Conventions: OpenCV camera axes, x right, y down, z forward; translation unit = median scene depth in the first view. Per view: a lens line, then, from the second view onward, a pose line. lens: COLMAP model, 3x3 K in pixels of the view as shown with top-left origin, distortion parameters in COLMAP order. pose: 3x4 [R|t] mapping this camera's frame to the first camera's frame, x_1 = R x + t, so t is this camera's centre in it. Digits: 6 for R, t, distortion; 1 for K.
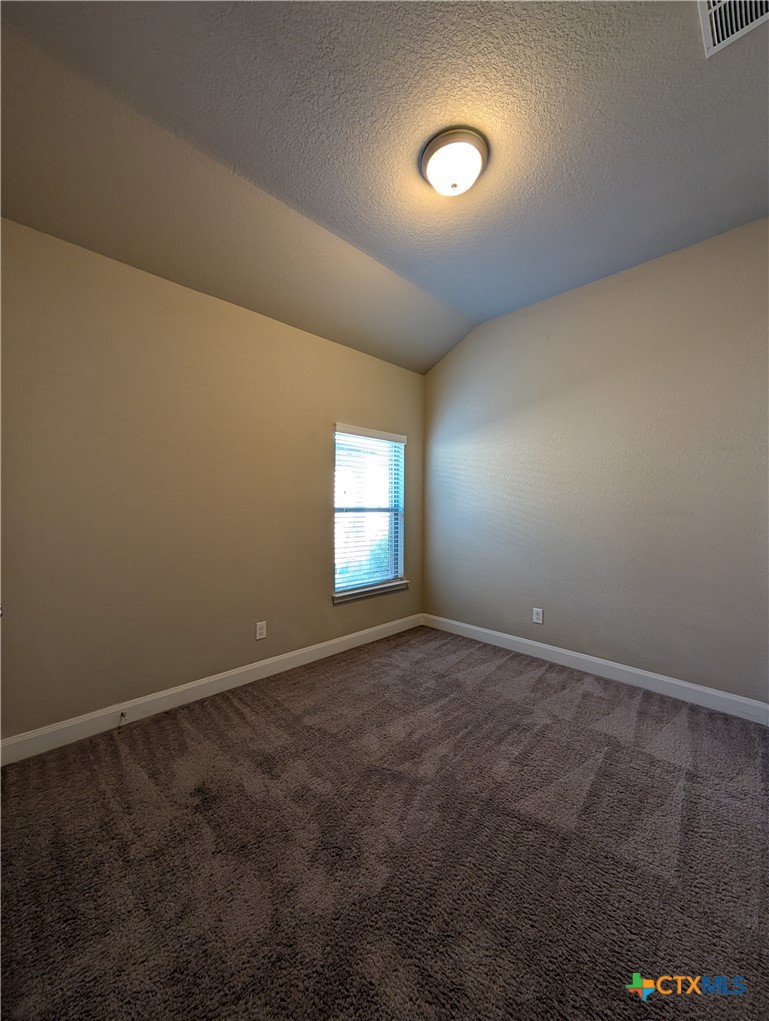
lens RADIAL K [[385.4, 0, 384.5], [0, 385.4, 510.5], [0, 0, 1]] dist [-0.001127, 0.000392]
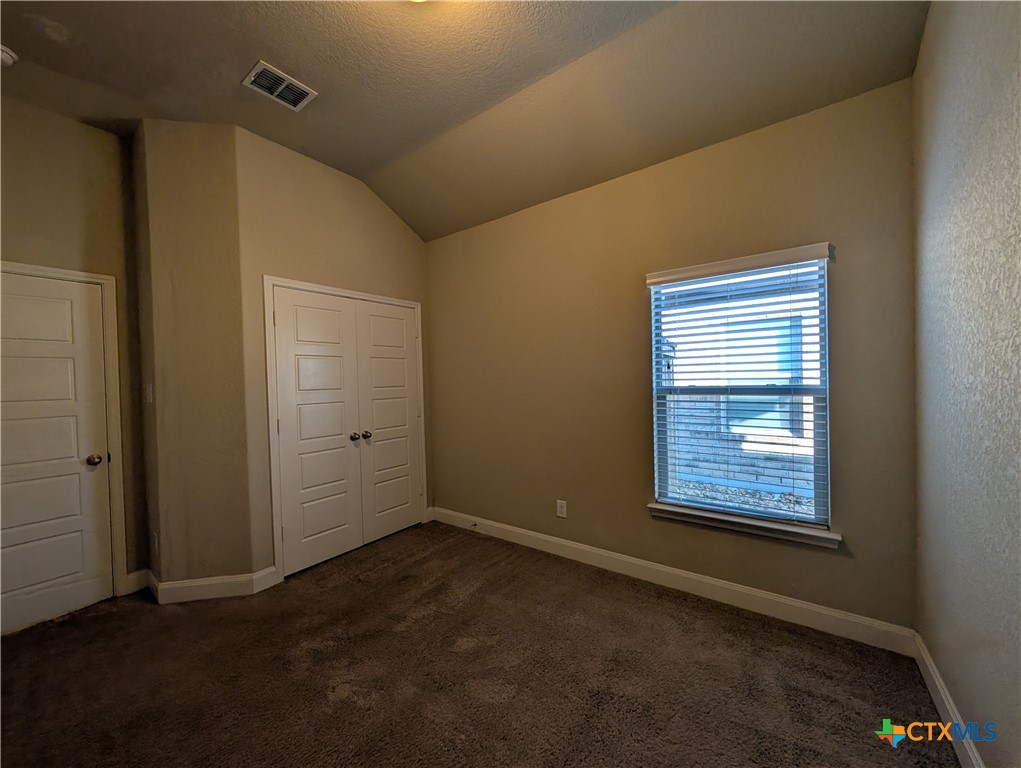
lens RADIAL K [[385.4, 0, 515.0], [0, 385.4, 383.6], [0, 0, 1]] dist [-0.001127, 0.000392]
pose [[0.156271, 0.002729, -0.987710, 0.567770], [0.009376, 0.999947, 0.004246, -0.021009], [0.987670, -0.009925, 0.156237, 0.618877]]
